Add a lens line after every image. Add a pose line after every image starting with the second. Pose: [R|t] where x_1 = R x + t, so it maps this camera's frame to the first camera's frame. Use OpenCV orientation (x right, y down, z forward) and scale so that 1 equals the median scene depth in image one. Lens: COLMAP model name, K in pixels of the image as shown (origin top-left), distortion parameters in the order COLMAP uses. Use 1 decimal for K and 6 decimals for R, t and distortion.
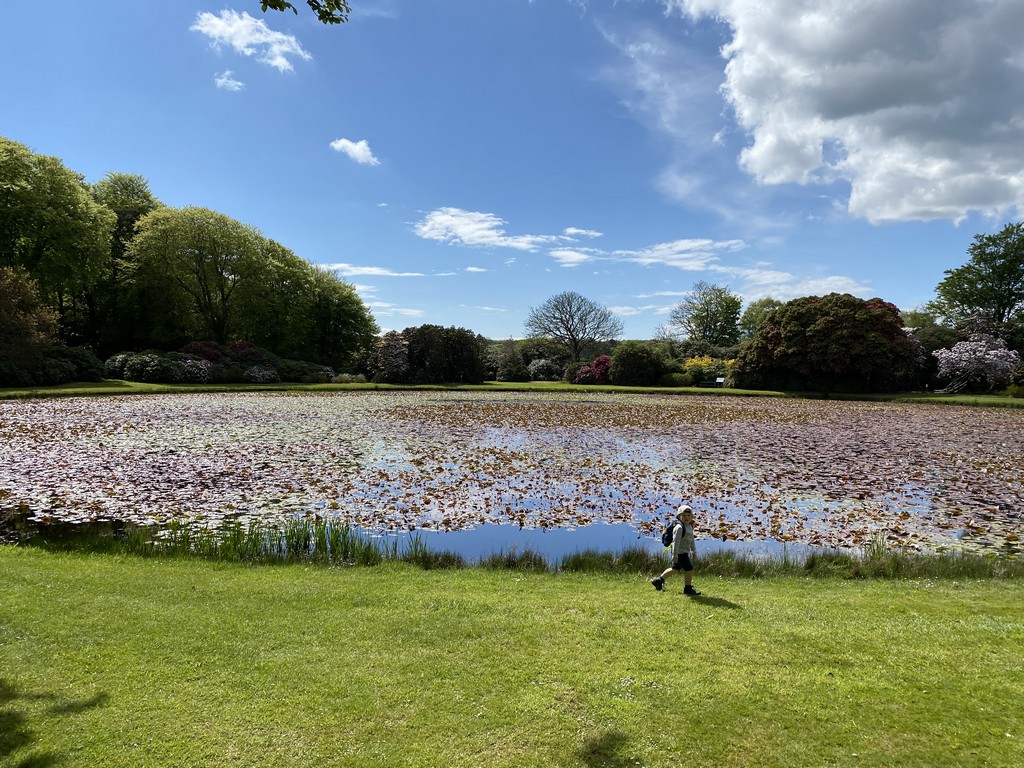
lens RADIAL K [[779.5, 0, 514.7], [0, 779.5, 393.0], [0, 0, 1]] dist [0.058297, -0.066559]
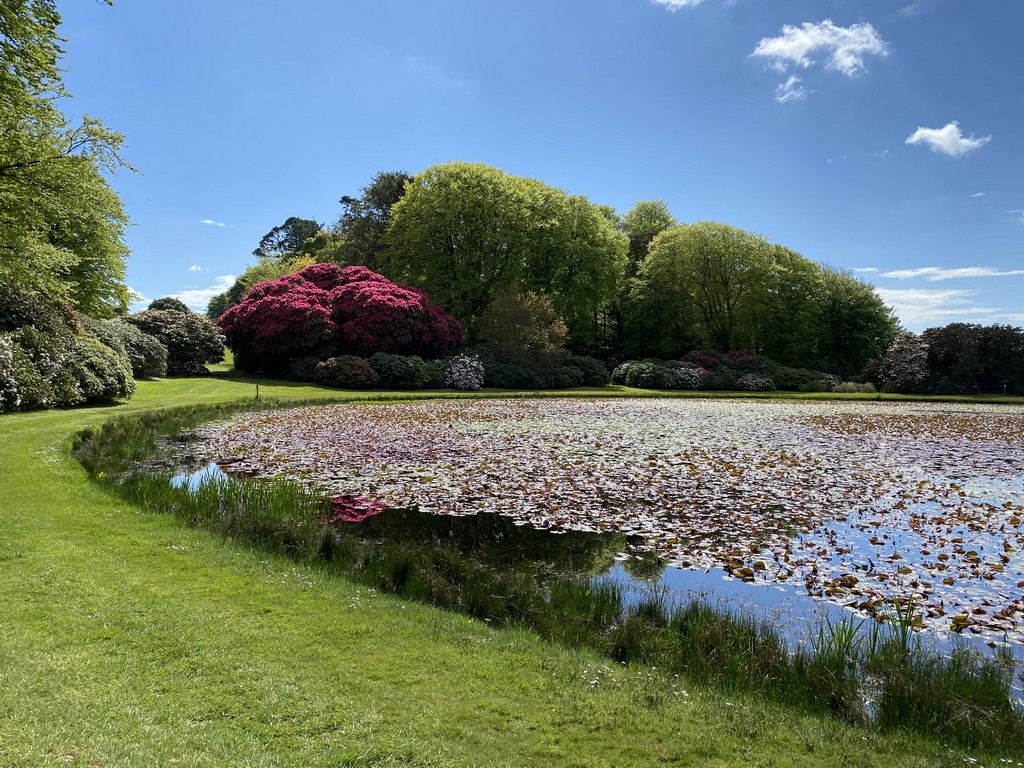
lens RADIAL K [[779.5, 0, 515.3], [0, 779.5, 382.7], [0, 0, 1]] dist [0.058297, -0.066559]
pose [[0.745211, 0.002353, -0.666825, 0.102147], [-0.026706, 0.999297, -0.026318, 0.010289], [0.666294, 0.037420, 0.744750, 0.069927]]
